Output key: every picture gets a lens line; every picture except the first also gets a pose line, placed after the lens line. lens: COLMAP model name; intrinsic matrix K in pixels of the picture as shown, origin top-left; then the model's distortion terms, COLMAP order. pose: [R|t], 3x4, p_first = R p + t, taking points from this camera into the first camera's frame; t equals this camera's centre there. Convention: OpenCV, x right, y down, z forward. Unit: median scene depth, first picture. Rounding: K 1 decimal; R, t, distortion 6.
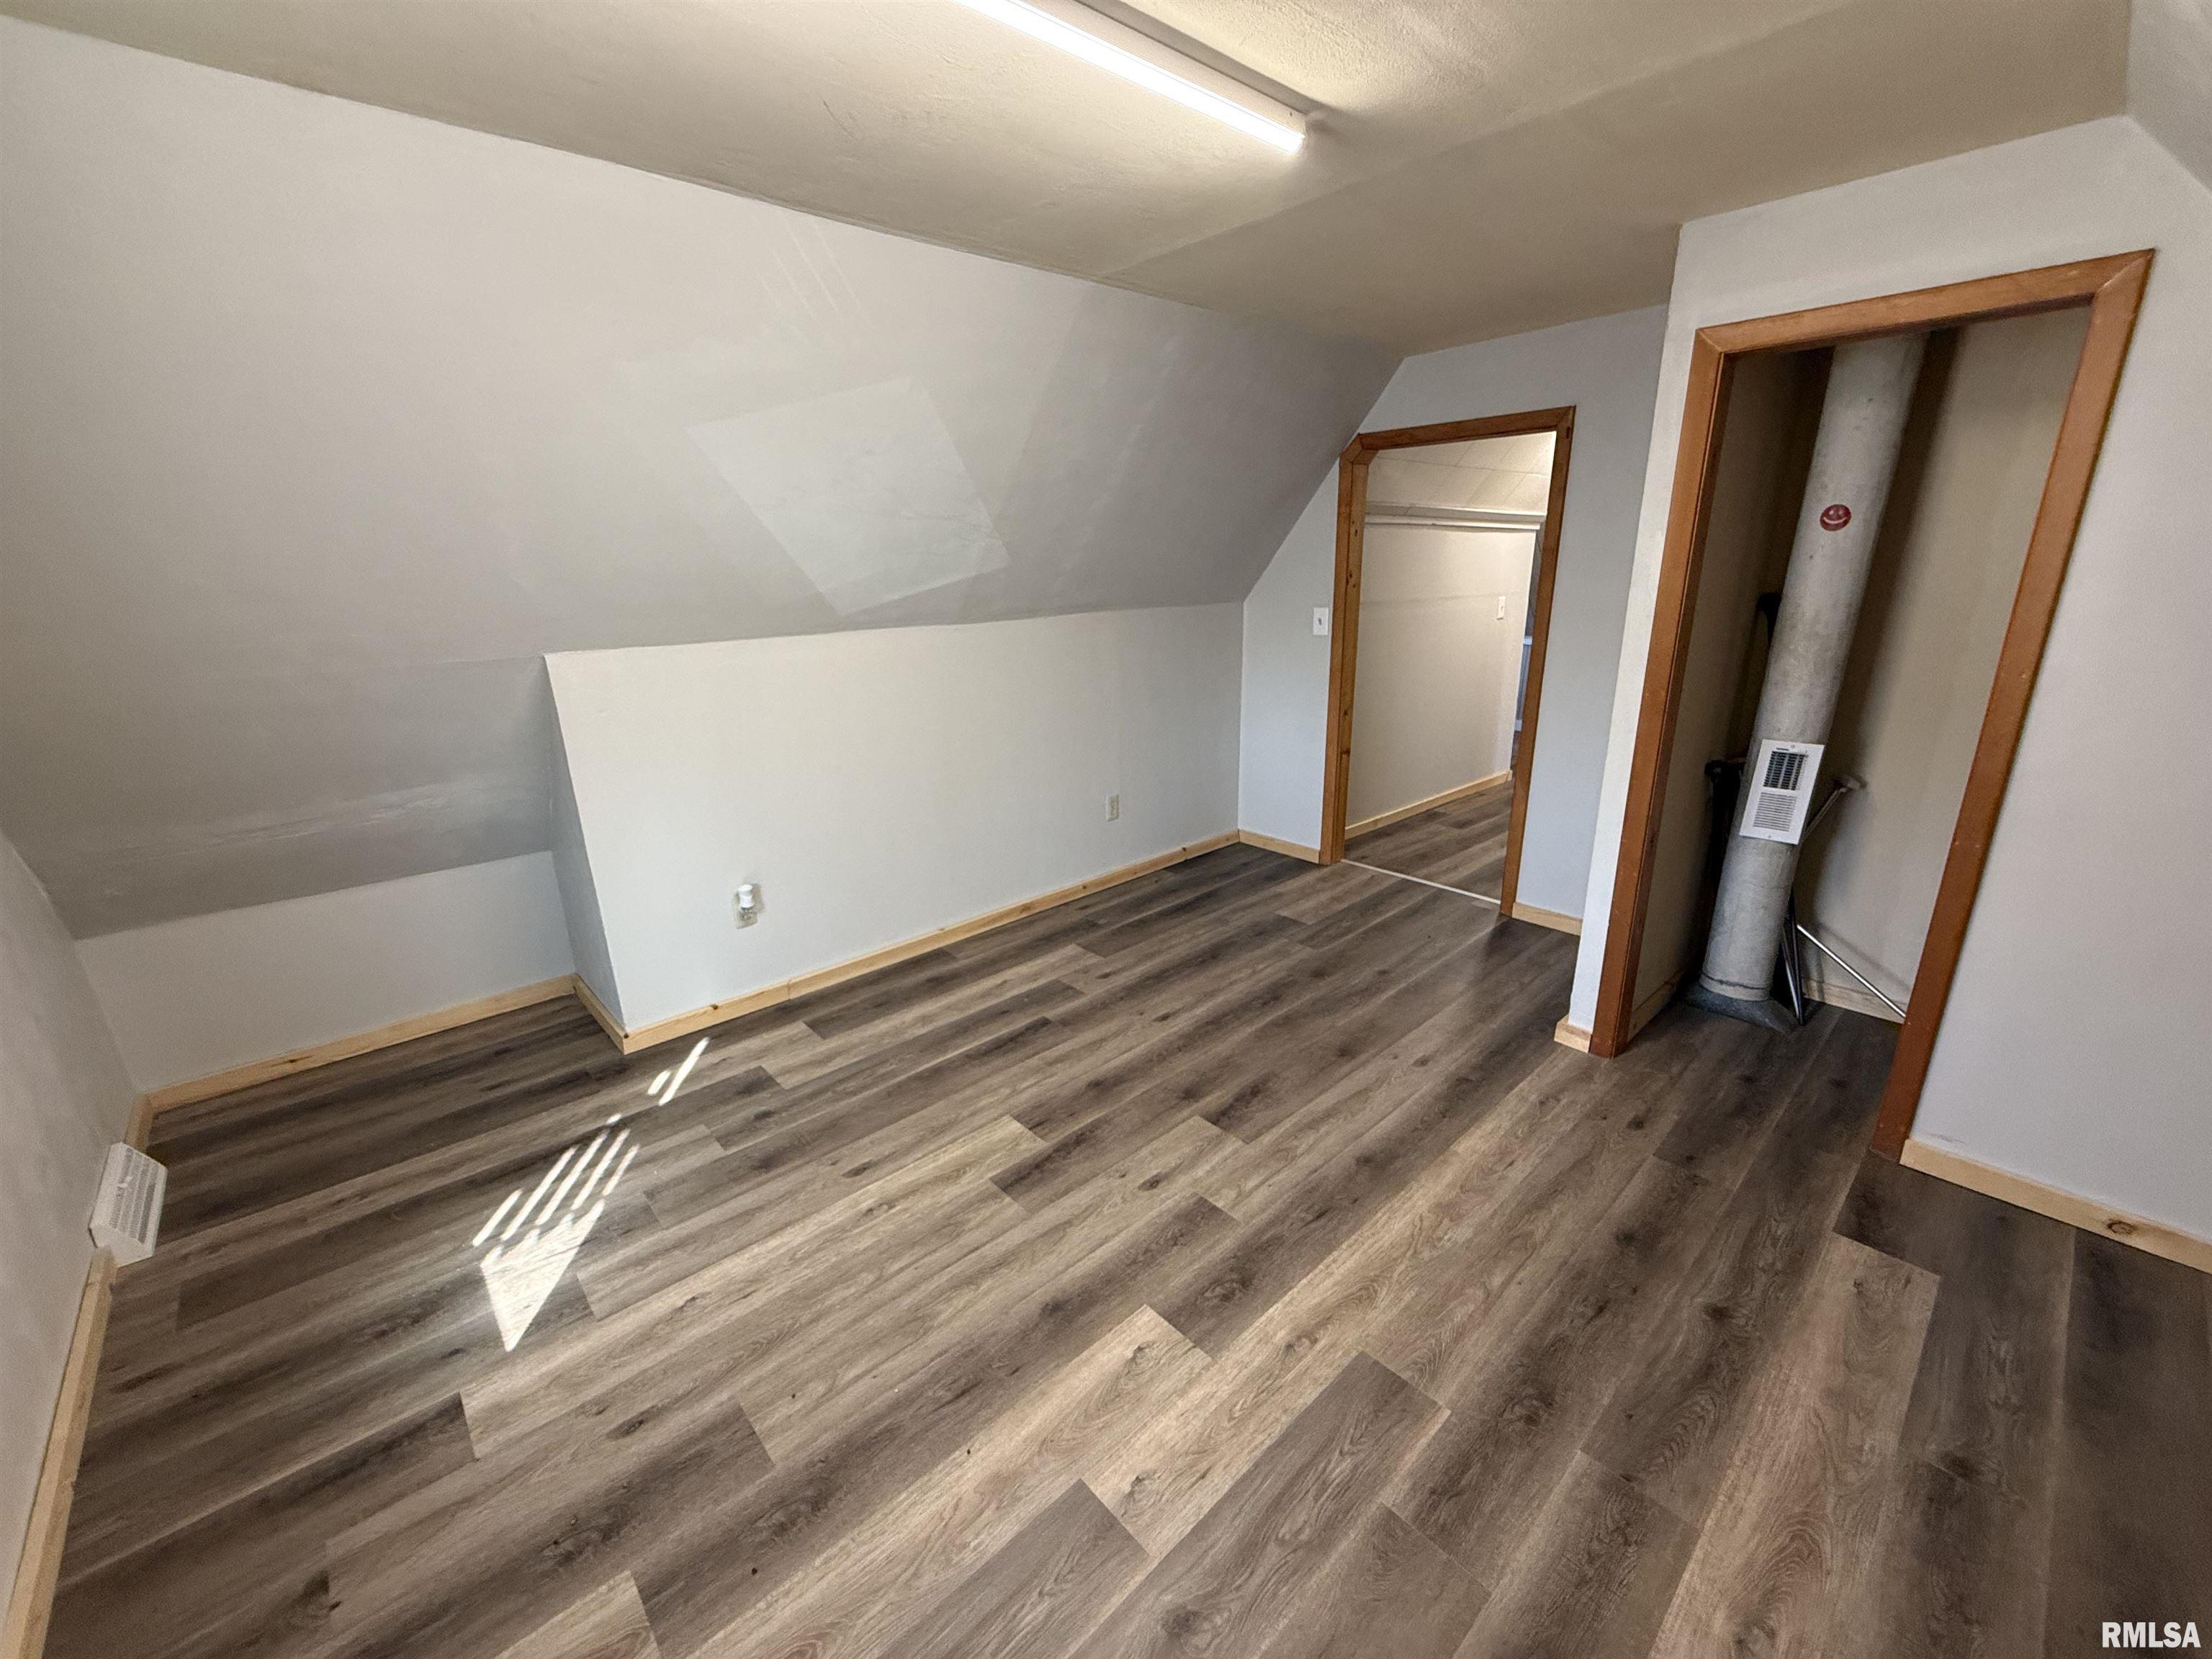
lens RADIAL K [[885.0, 0, 1105.1], [0, 885.0, 834.3], [0, 0, 1]] dist [-0.000886, -0.000151]
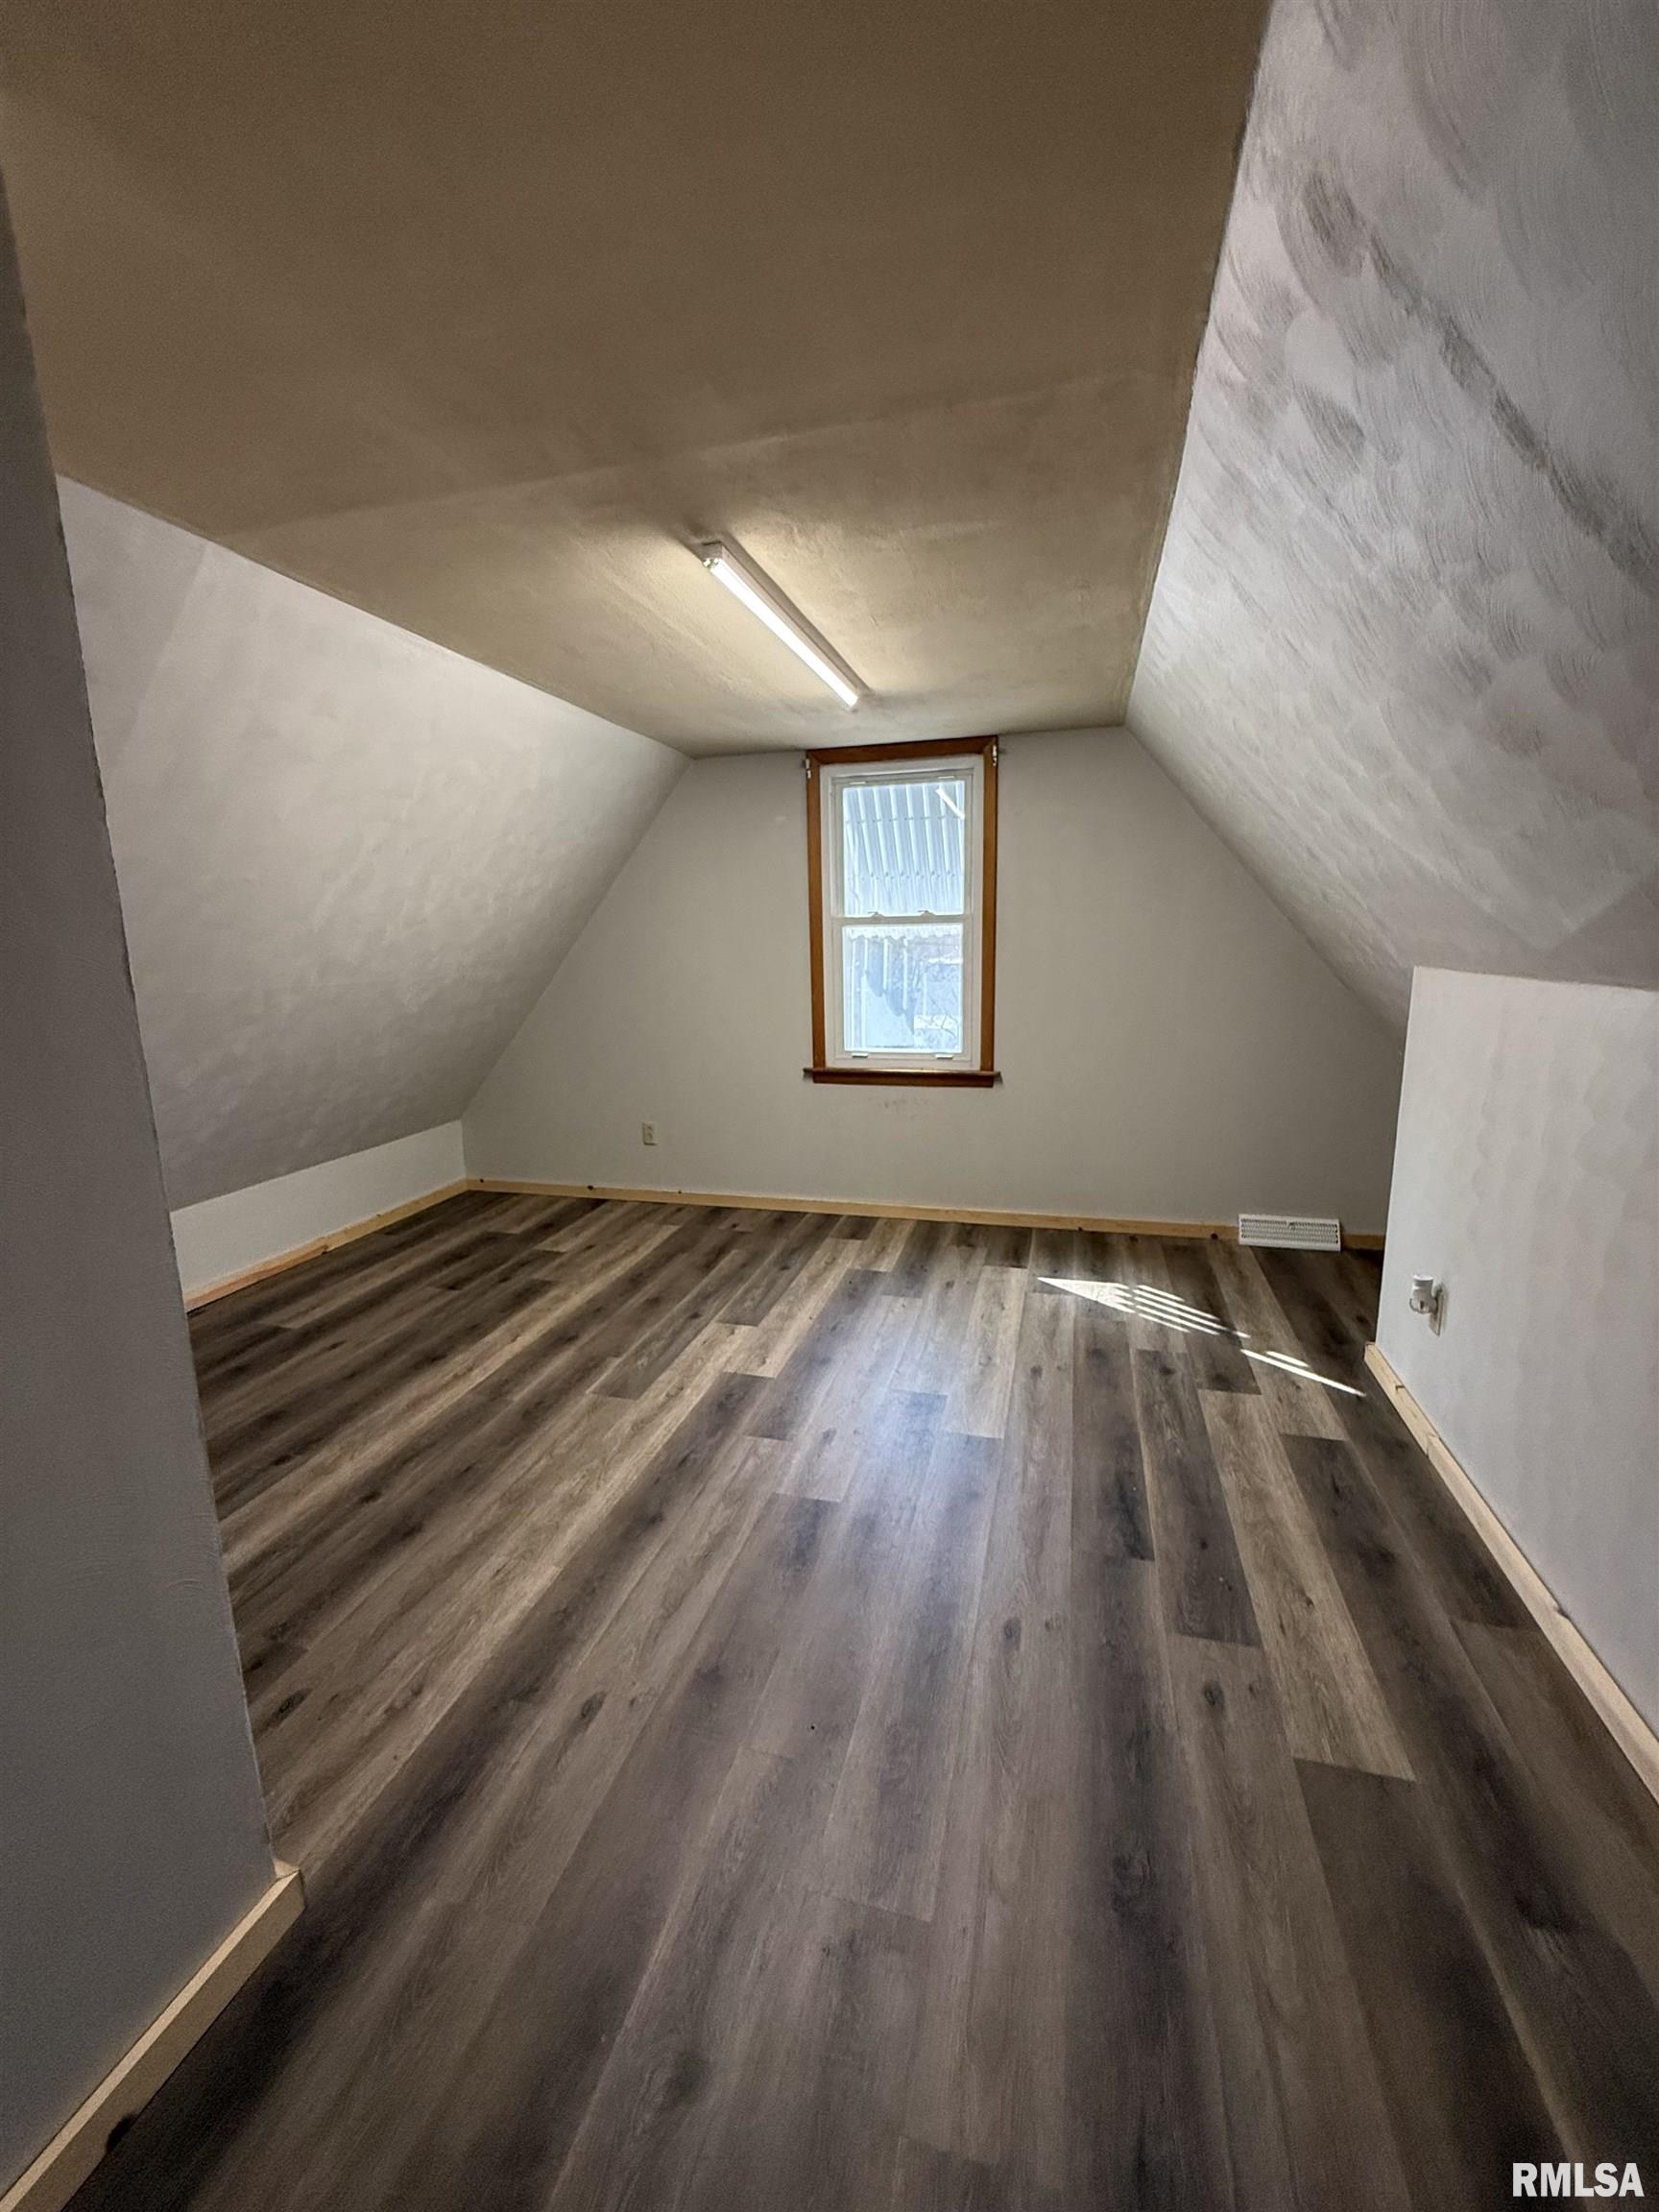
lens RADIAL K [[885.0, 0, 829.5], [0, 885.0, 1106.0], [0, 0, 1]] dist [-0.000886, -0.000151]
pose [[-0.846066, 0.138919, -0.514660, 0.604441], [-0.120247, 0.890830, 0.438135, -0.503456], [0.519340, 0.432577, -0.736996, 1.726224]]
